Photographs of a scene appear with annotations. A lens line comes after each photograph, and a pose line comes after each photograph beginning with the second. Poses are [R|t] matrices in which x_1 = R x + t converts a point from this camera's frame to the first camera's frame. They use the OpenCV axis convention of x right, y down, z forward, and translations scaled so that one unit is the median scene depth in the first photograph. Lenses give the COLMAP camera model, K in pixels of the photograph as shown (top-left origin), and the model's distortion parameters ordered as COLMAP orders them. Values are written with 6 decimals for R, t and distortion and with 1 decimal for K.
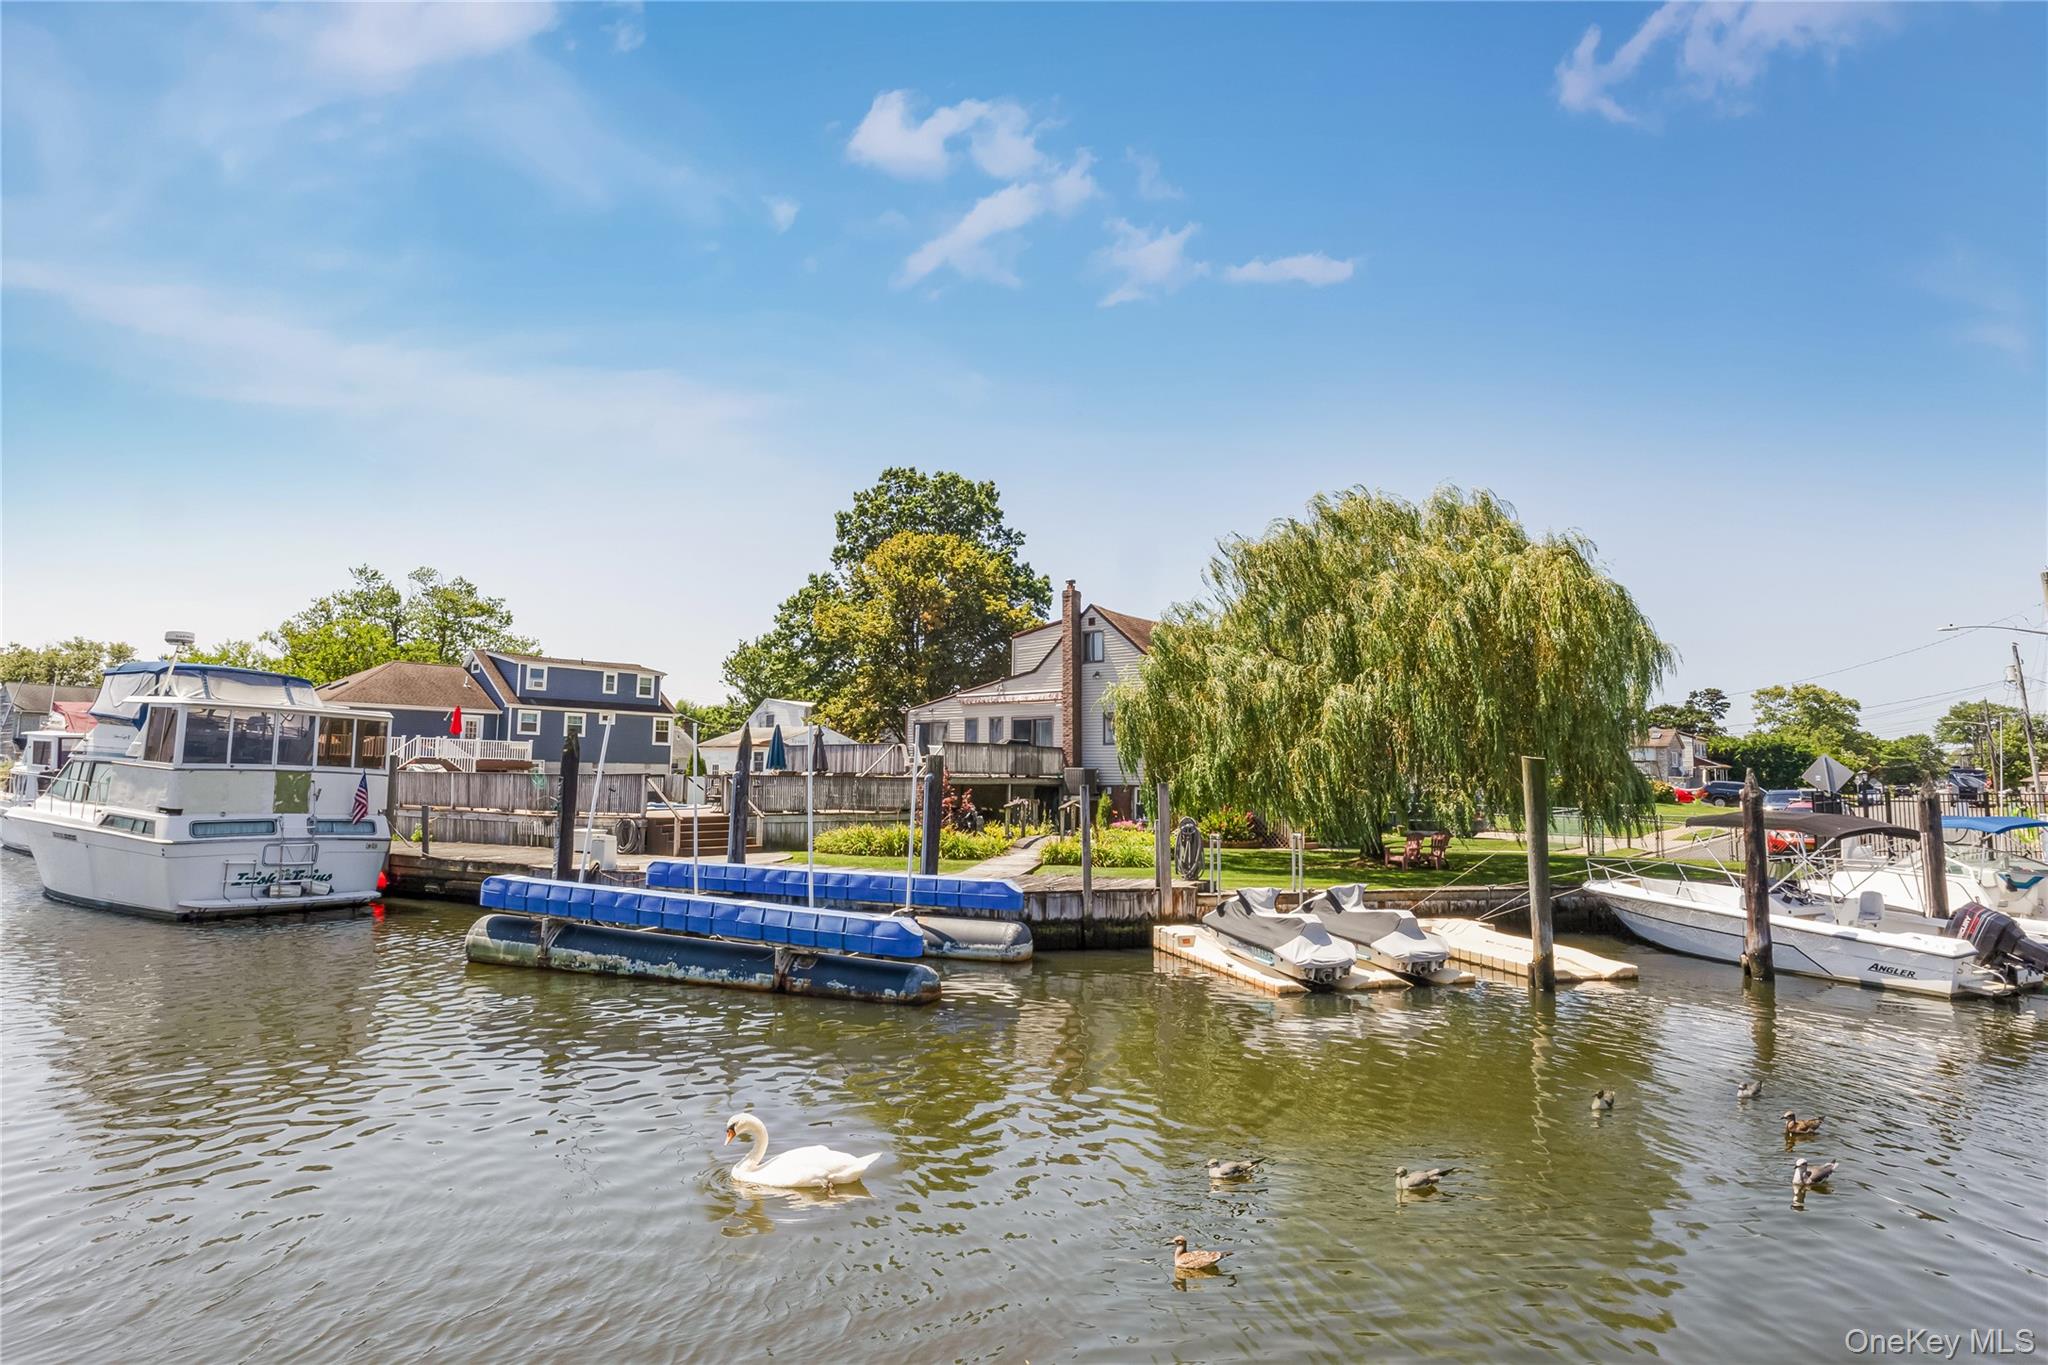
lens RADIAL K [[1100.2, 0, 1024.0], [0, 1100.2, 682.5], [0, 0, 1]] dist [-0.011089, 0.001734]
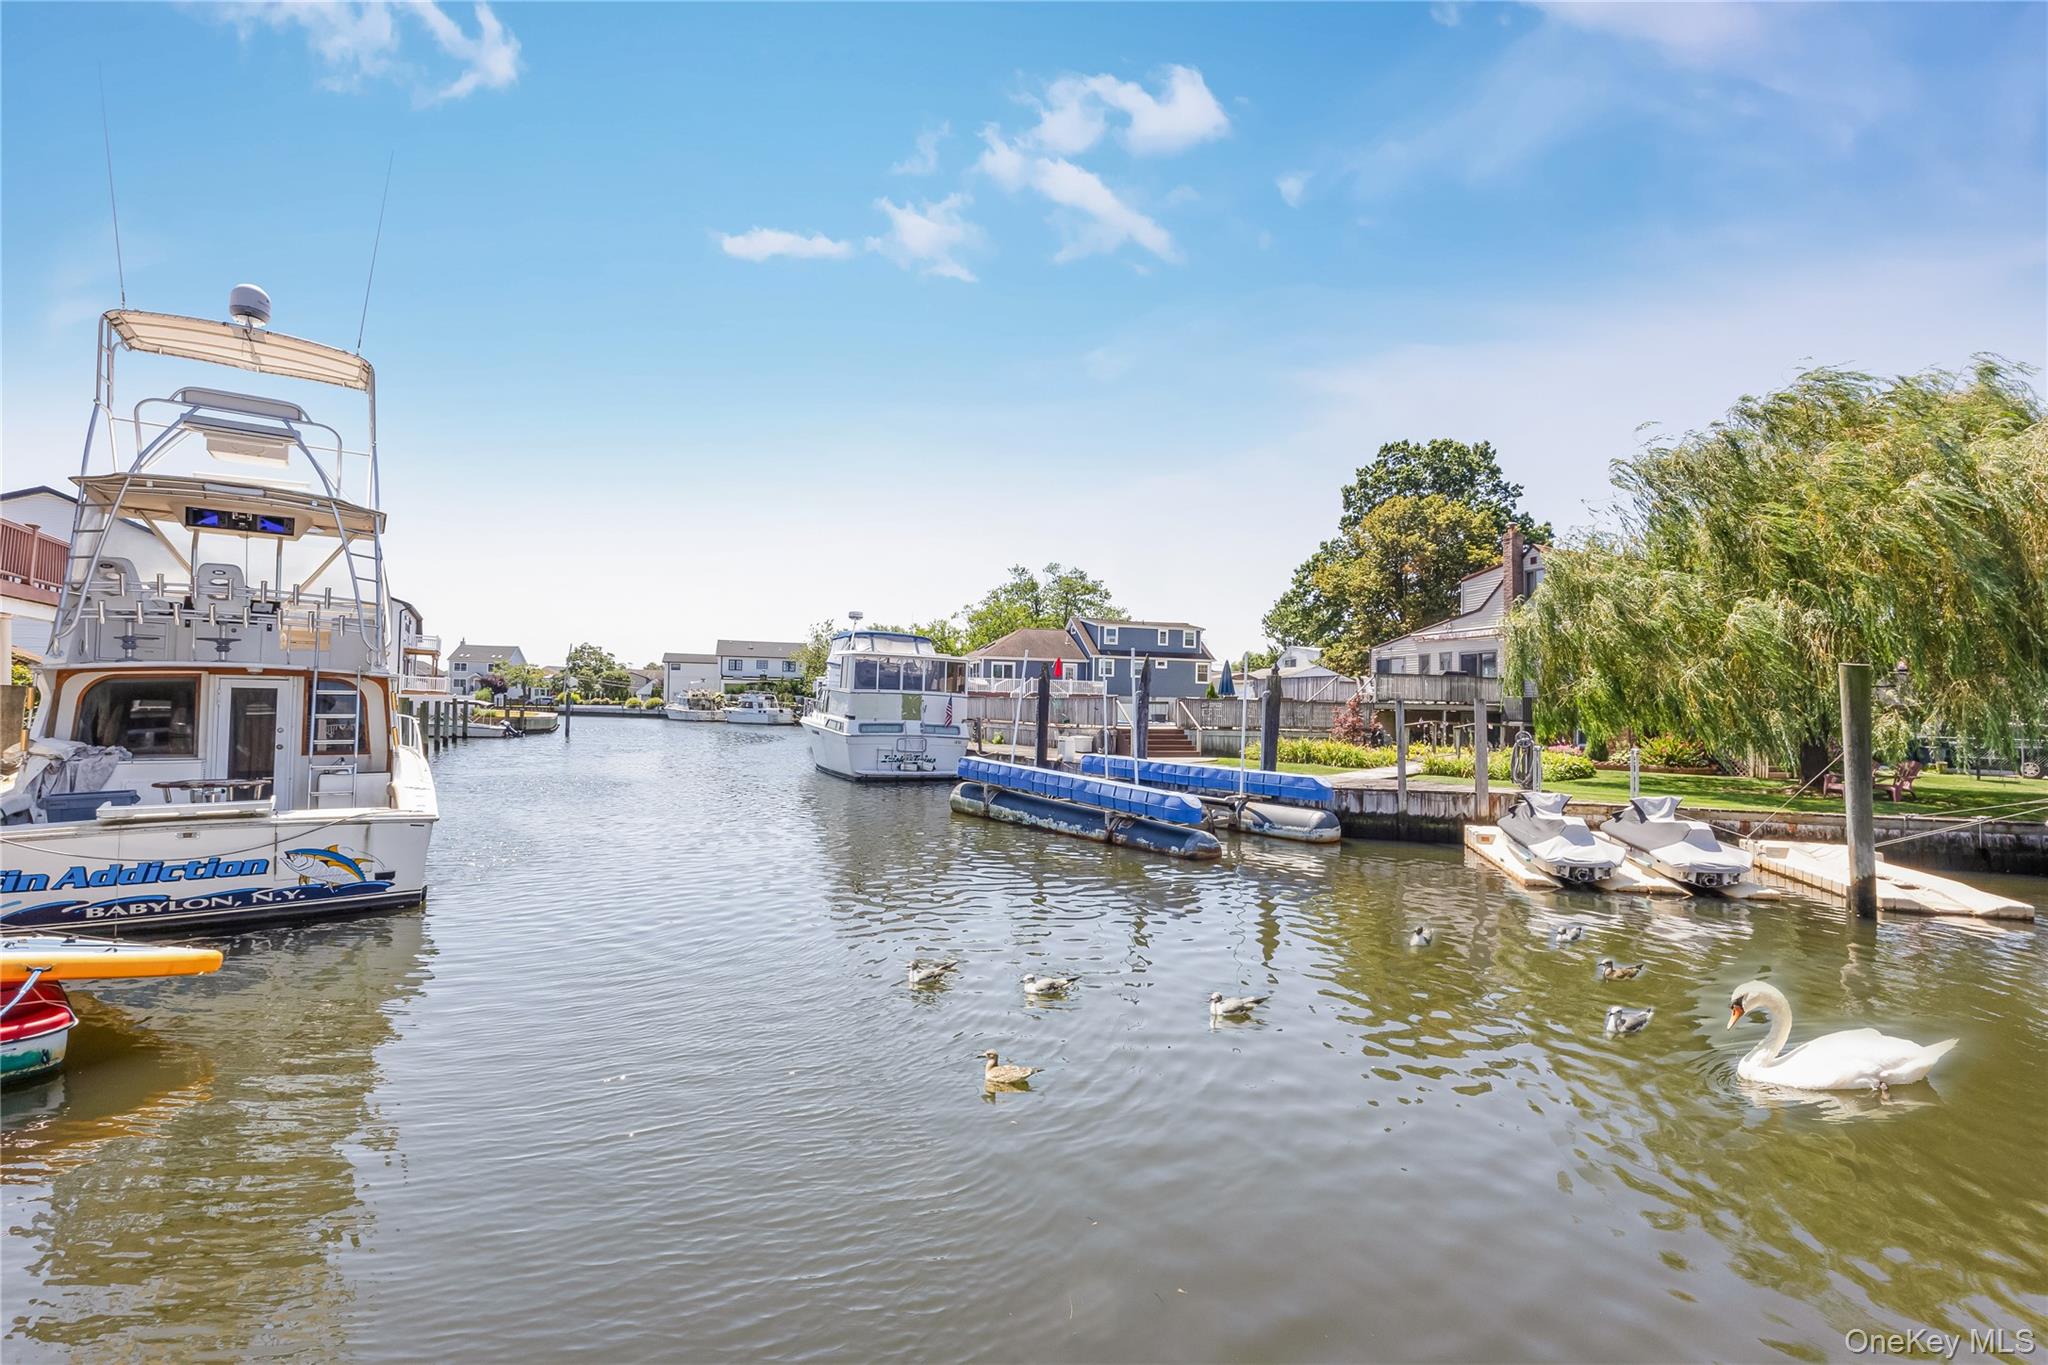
lens RADIAL K [[886.0, 0, 1043.7], [0, 886.0, 685.9], [0, 0, 1]] dist [0.000487, -0.008684]
pose [[0.847585, -0.008497, -0.530592, 0.126568], [0.036679, 0.998419, 0.042603, 0.013937], [0.529391, -0.055571, 0.846556, 0.009315]]
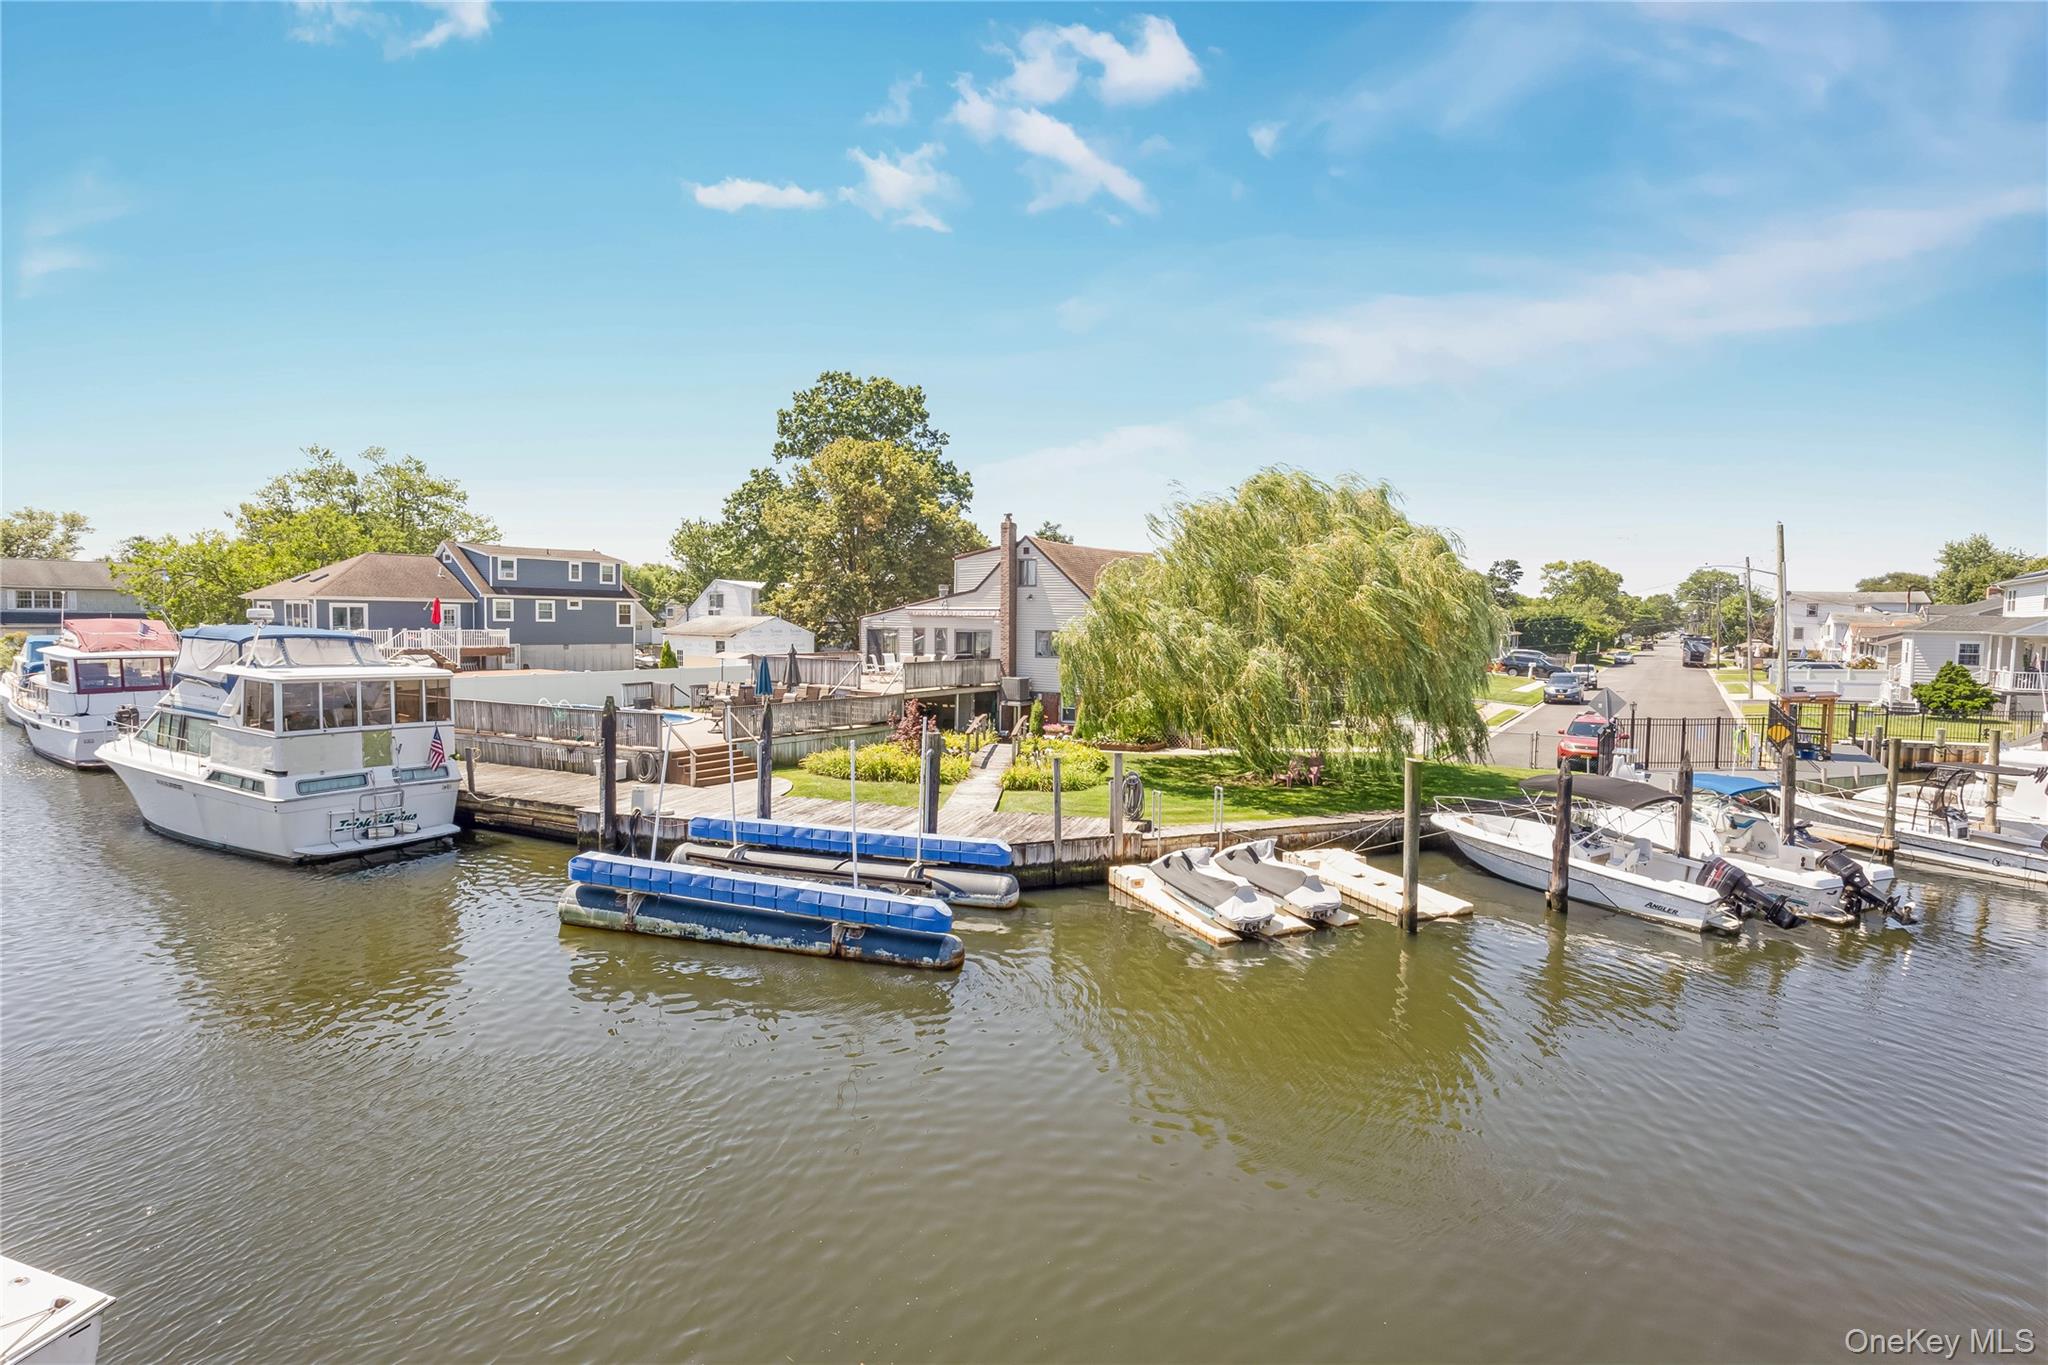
lens RADIAL K [[971.6, 0, 1026.7], [0, 971.6, 678.6], [0, 0, 1]] dist [-0.017577, 0.001372]
pose [[0.994362, 0.001133, 0.106031, -0.051553], [-0.017475, 0.988022, 0.153320, -0.087775], [-0.104587, -0.154308, 0.982472, -0.029050]]
